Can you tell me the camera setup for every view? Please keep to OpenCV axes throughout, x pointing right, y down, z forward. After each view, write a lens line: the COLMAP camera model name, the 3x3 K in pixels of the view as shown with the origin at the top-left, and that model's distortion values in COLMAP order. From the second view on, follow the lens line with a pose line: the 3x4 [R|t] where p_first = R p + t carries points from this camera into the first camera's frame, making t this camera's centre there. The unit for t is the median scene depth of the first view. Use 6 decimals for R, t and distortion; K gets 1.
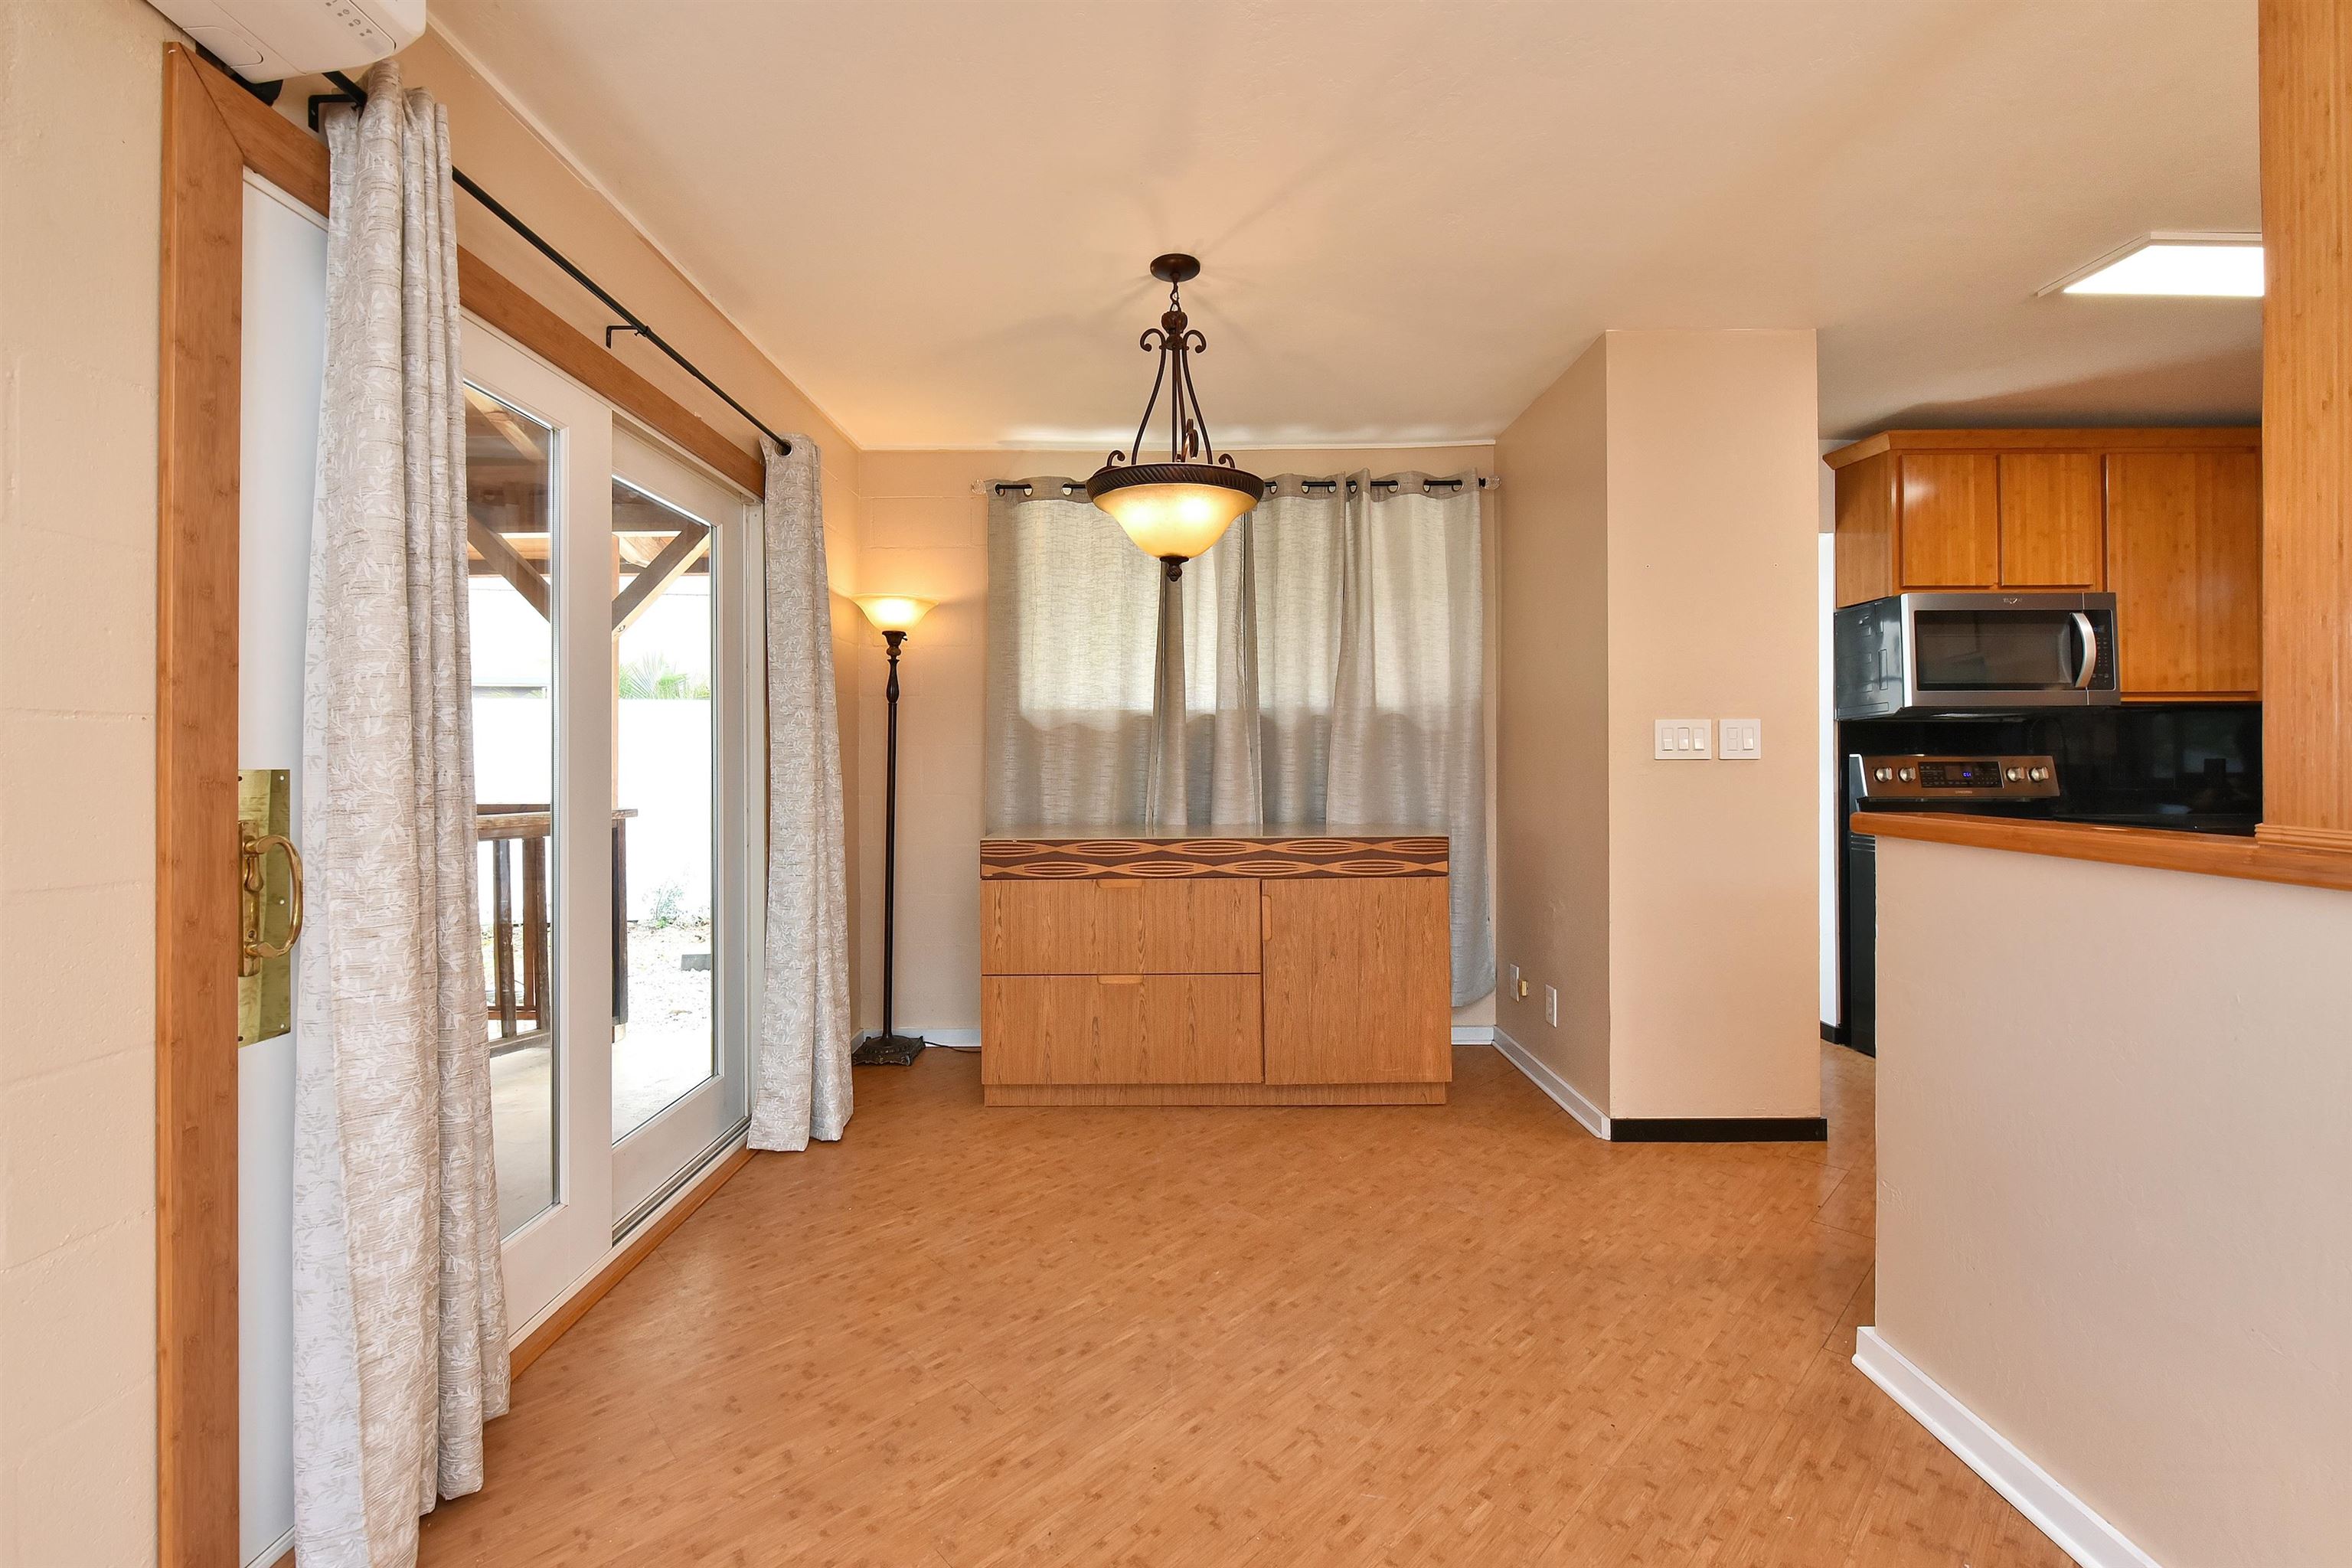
lens RADIAL K [[921.6, 0, 1162.1], [0, 921.6, 755.8], [0, 0, 1]] dist [-0.010345, 0.000176]
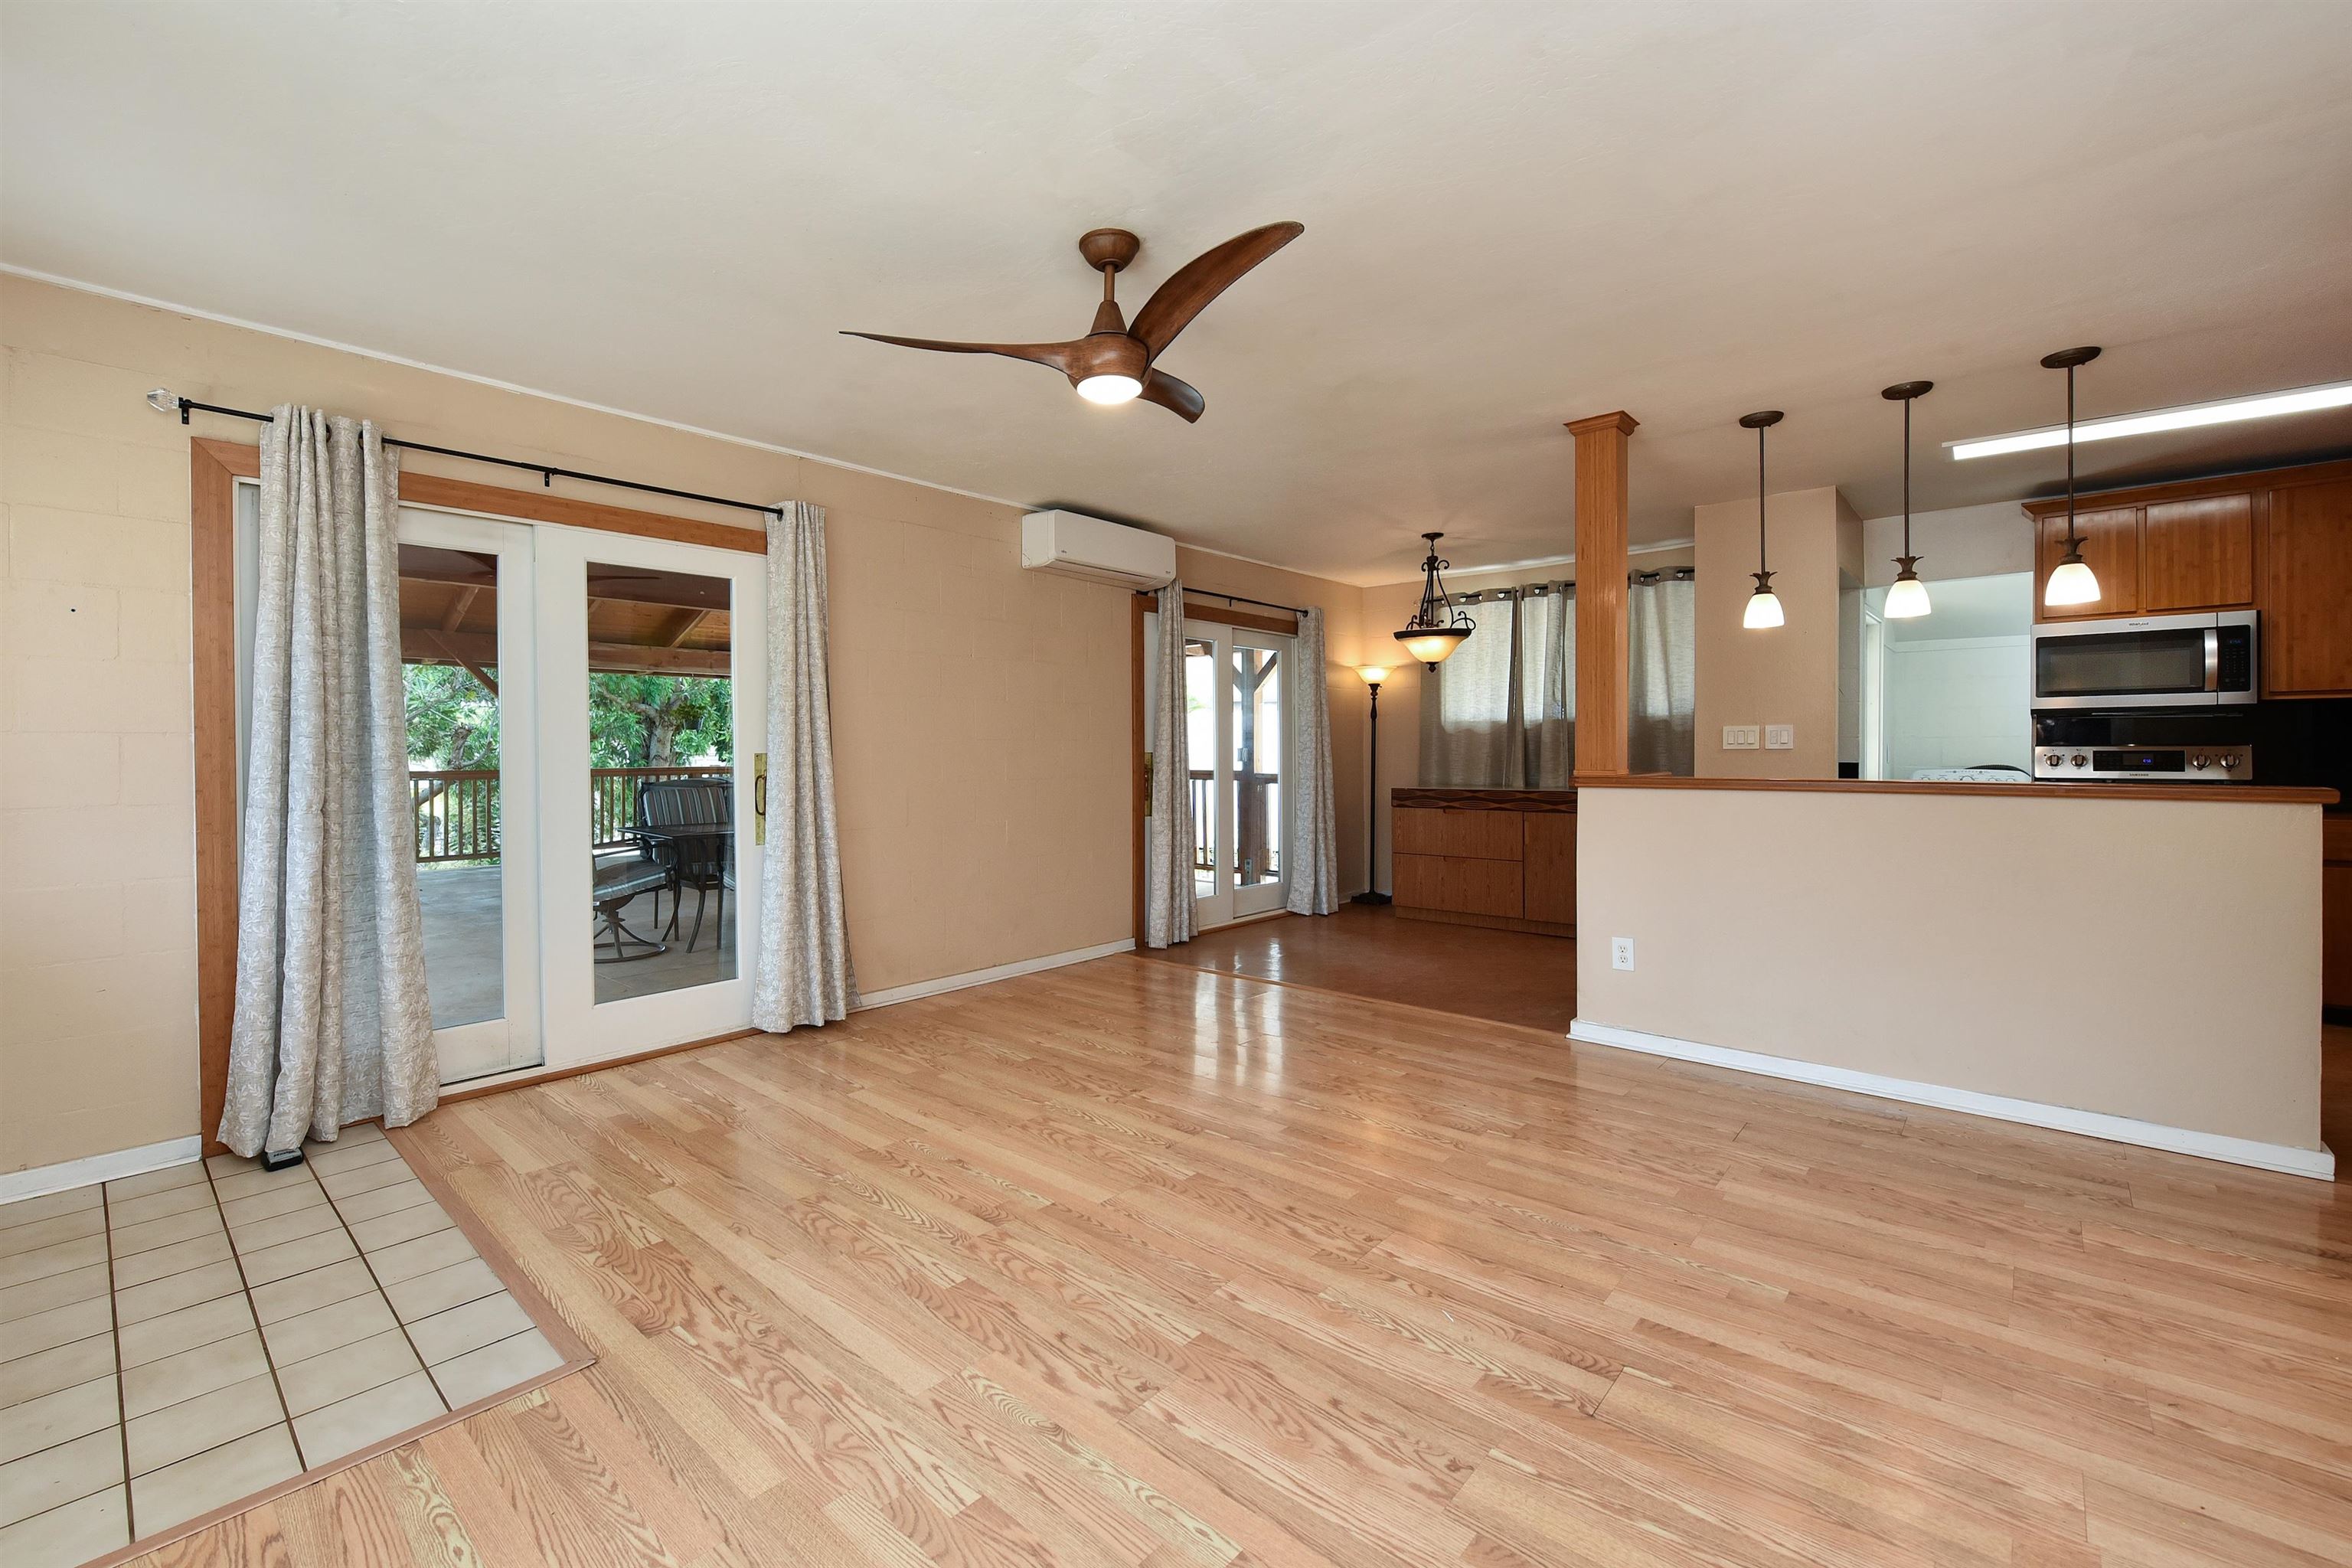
lens RADIAL K [[967.7, 0, 1221.9], [0, 967.7, 766.8], [0, 0, 1]] dist [-0.005686, -0.000241]
pose [[0.788969, 0.009990, -0.614352, 0.731858], [0.003972, 0.999764, 0.021359, -0.004244], [0.614420, -0.019291, 0.788743, -0.833934]]
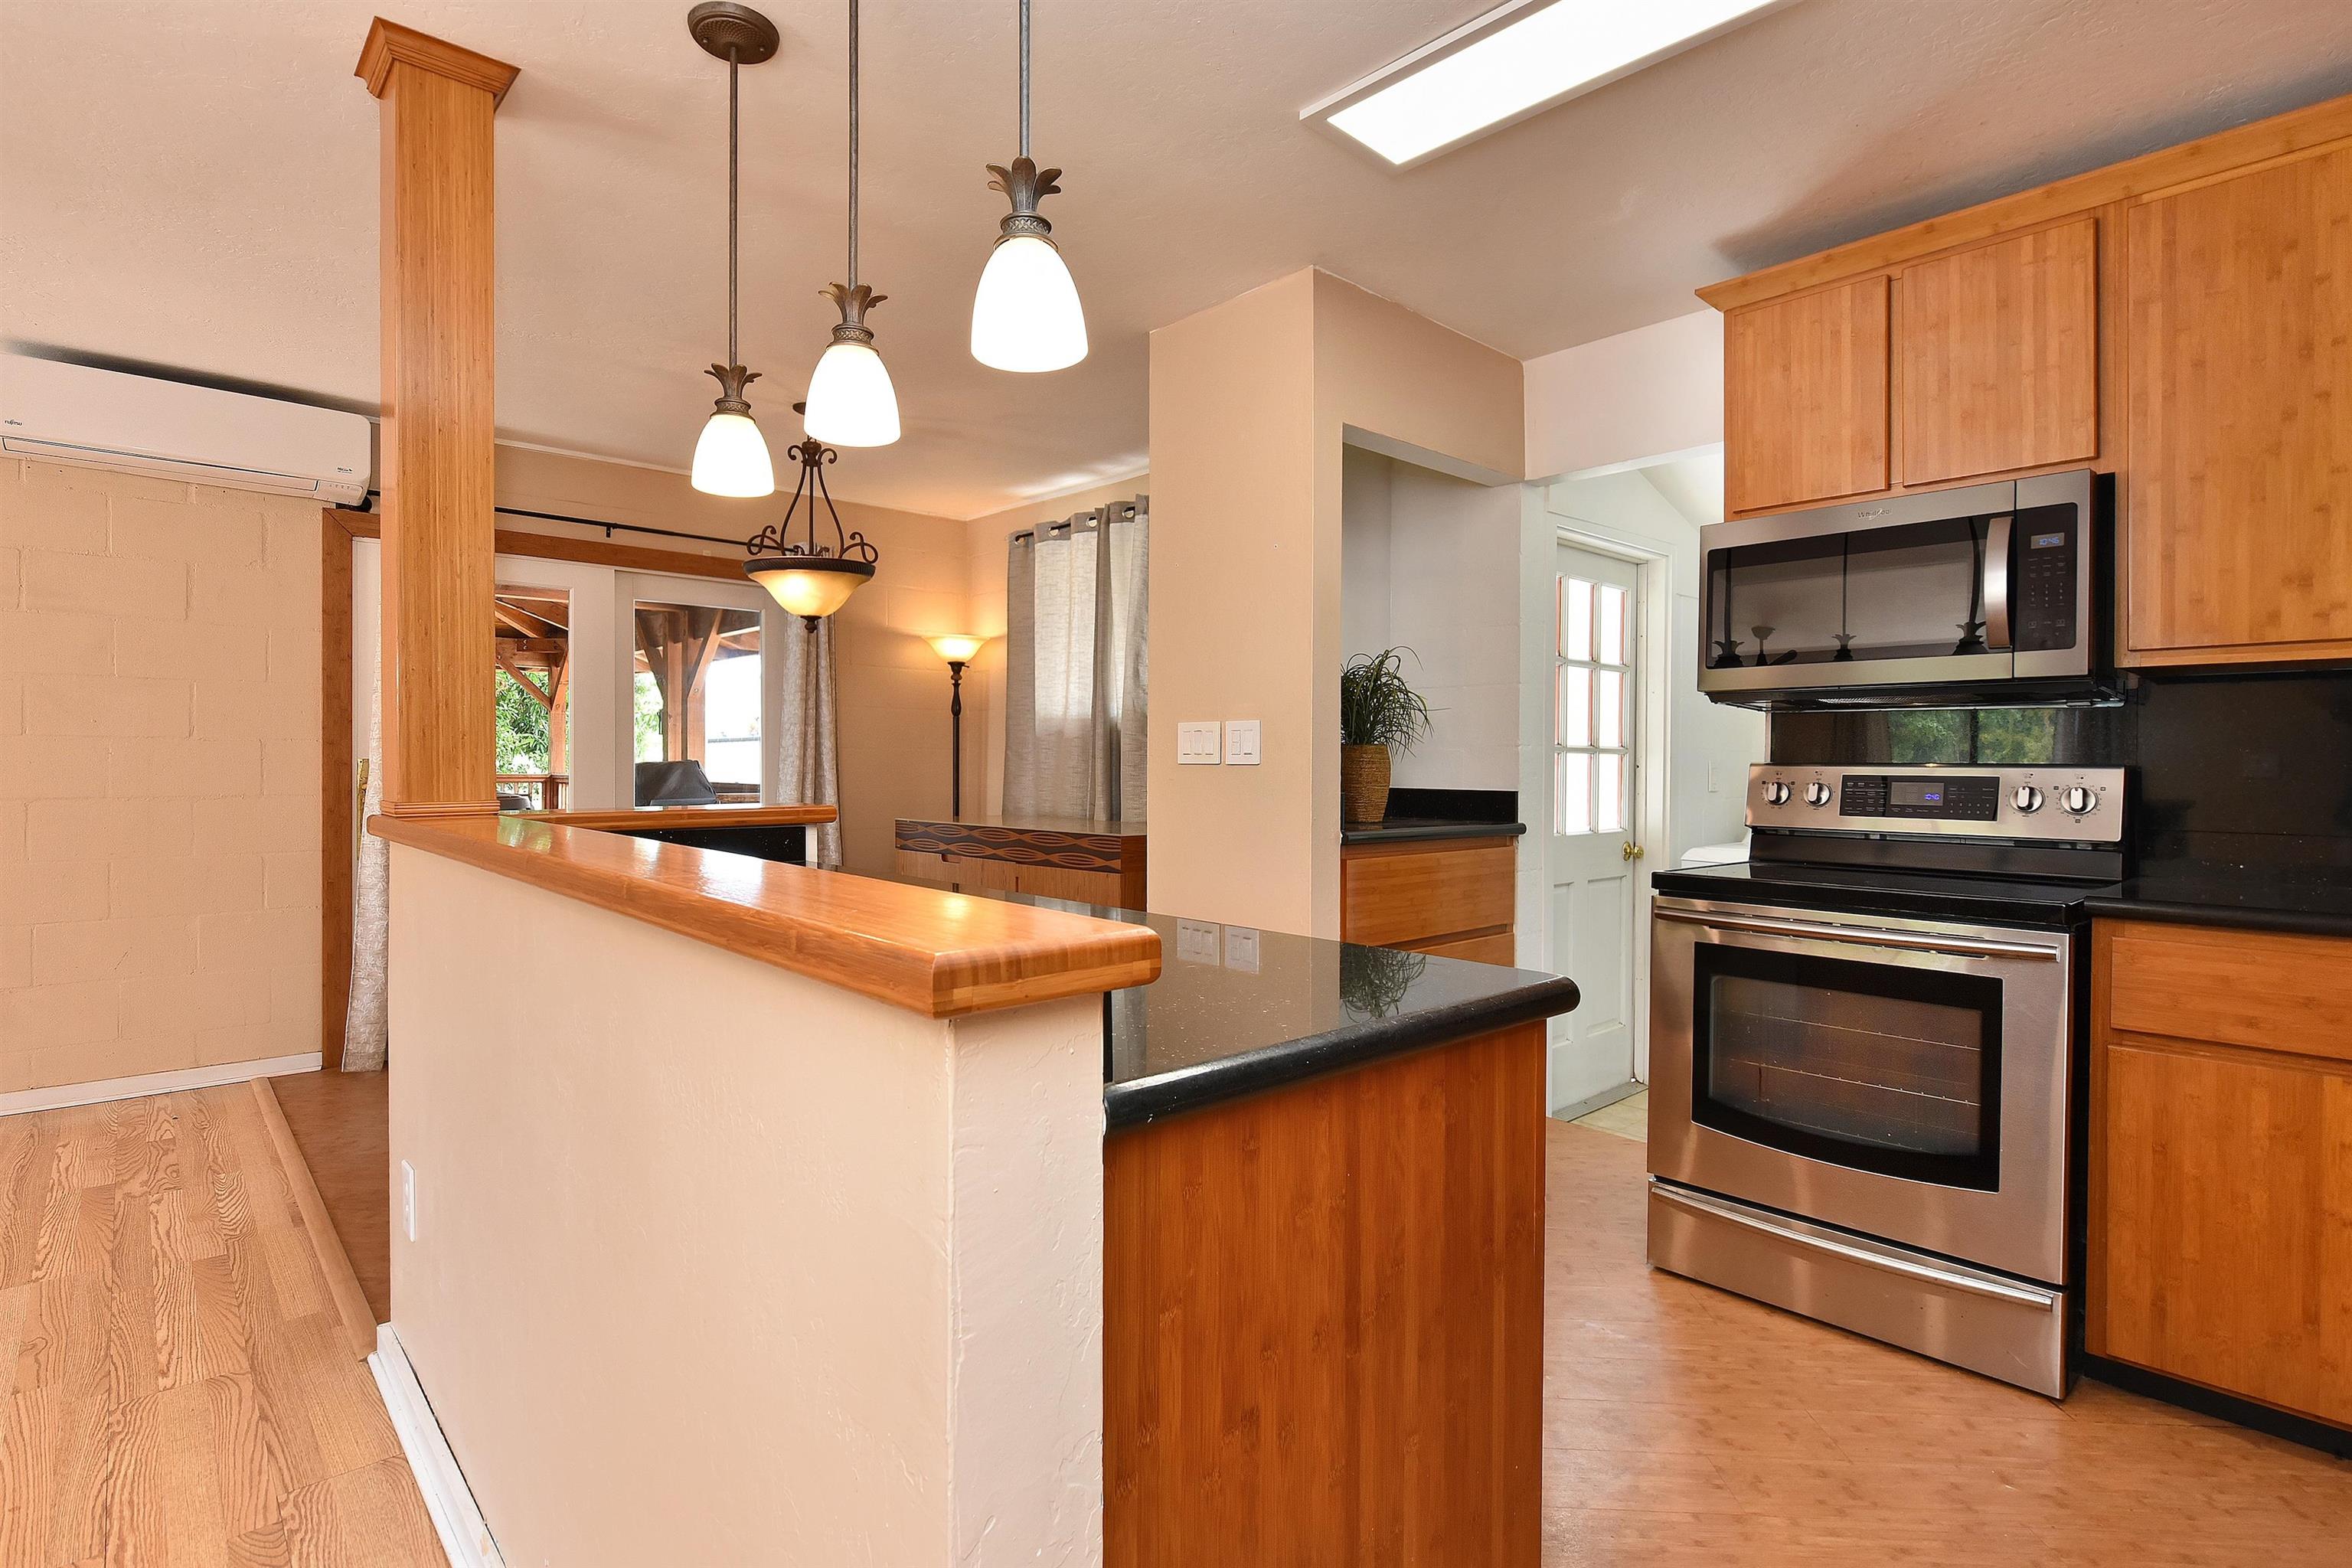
lens RADIAL K [[1103.1, 0, 1241.9], [0, 1103.1, 770.9], [0, 0, 1]] dist [-0.005614, -0.000526]
pose [[0.717473, 0.013736, -0.696451, 1.117170], [-0.007114, 0.999898, 0.012393, -0.002734], [0.696550, -0.003937, 0.717497, 0.167152]]
